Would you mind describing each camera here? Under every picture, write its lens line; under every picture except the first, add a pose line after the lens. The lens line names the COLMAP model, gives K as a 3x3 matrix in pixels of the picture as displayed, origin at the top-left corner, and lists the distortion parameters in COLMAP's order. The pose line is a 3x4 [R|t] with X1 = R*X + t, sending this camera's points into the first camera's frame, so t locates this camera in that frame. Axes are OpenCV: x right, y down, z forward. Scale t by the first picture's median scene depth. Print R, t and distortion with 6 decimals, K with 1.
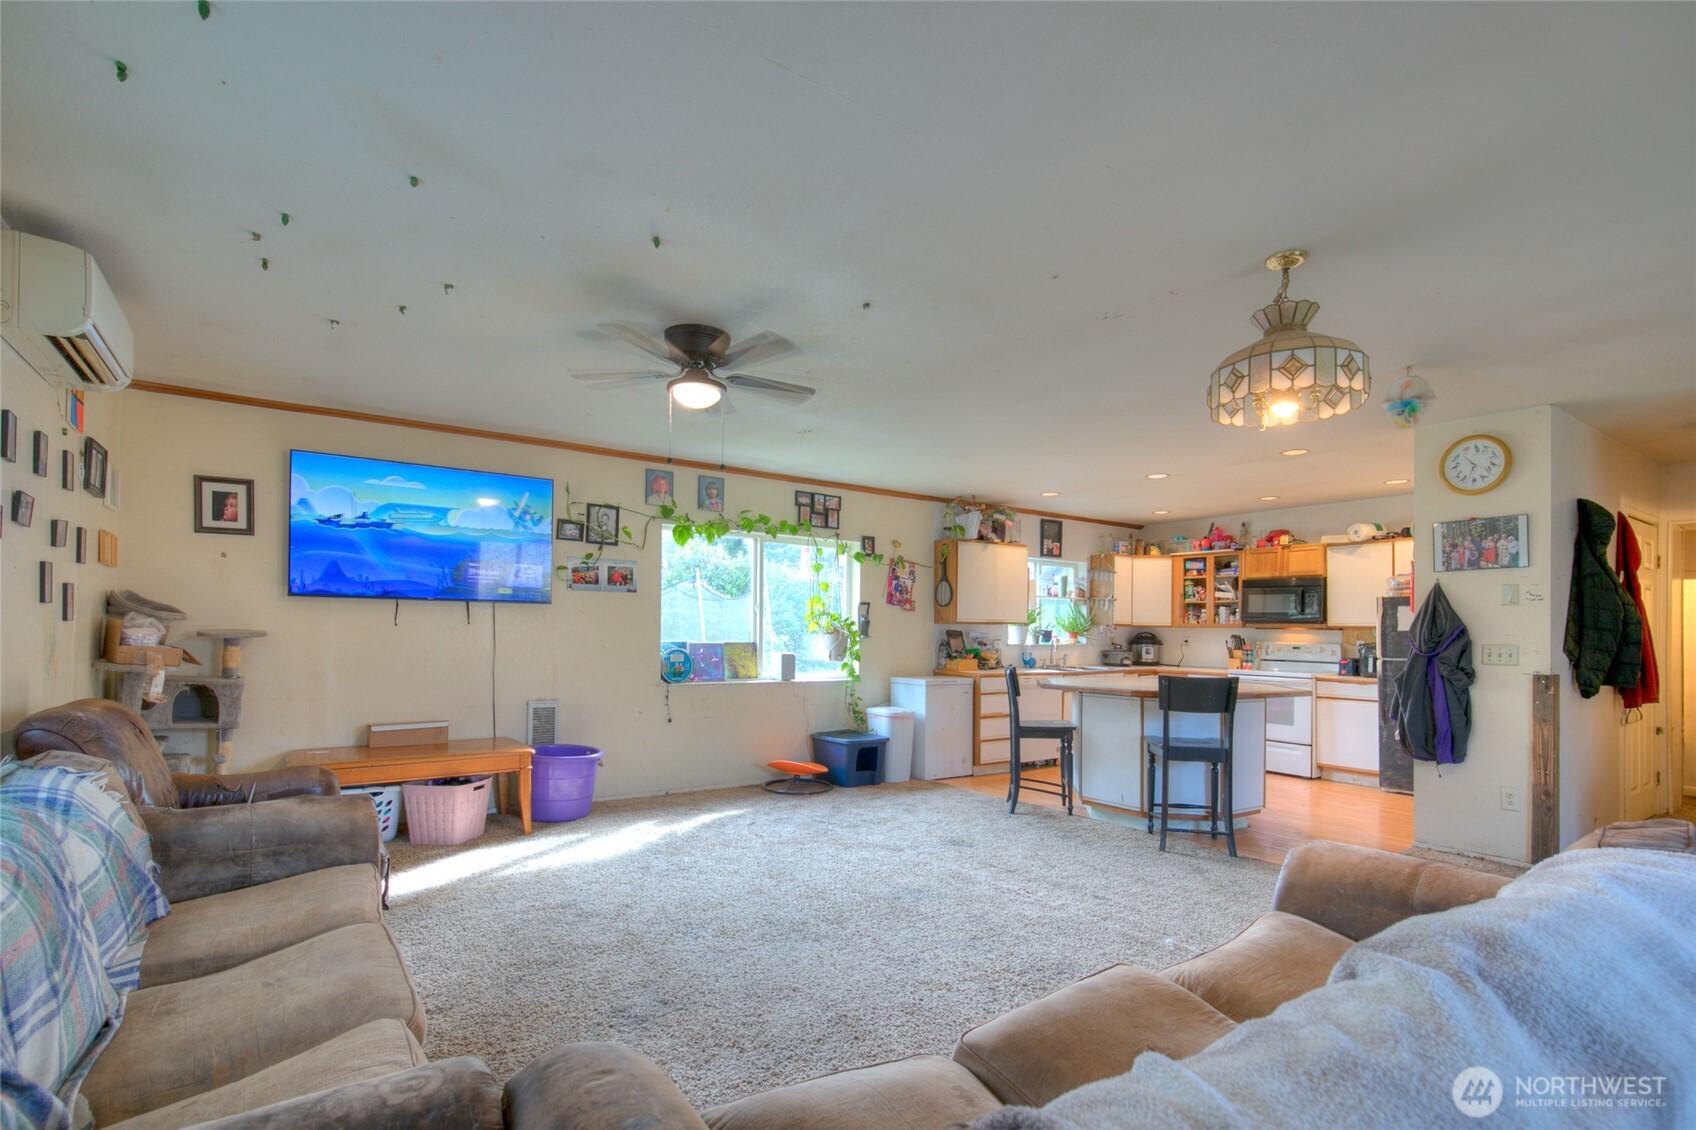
lens RADIAL K [[785.6, 0, 878.0], [0, 785.6, 627.3], [0, 0, 1]] dist [0.001136, -0.000026]
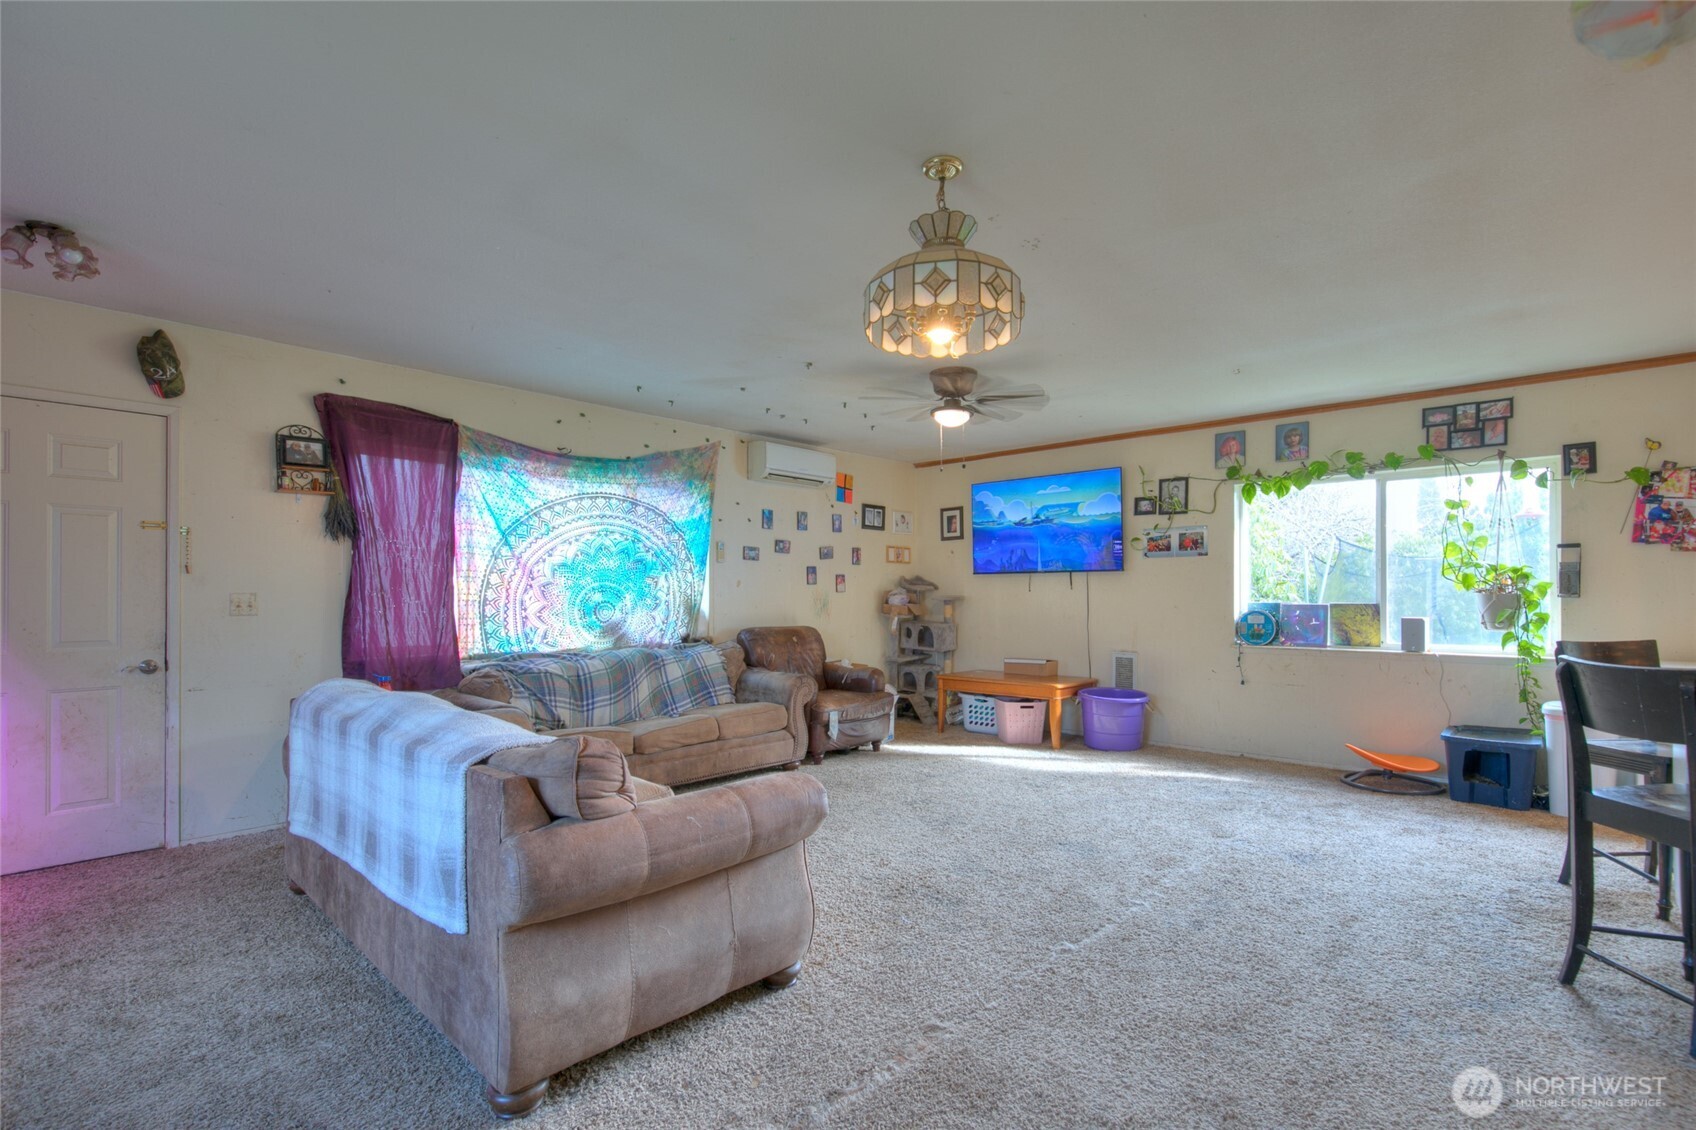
lens RADIAL K [[785.6, 0, 837.1], [0, 785.6, 588.4], [0, 0, 1]] dist [0.001136, -0.000026]
pose [[0.194071, -0.020677, -0.980769, 0.570840], [0.012156, 0.999752, -0.018671, 0.011964], [0.980912, -0.008298, 0.194275, 0.289486]]
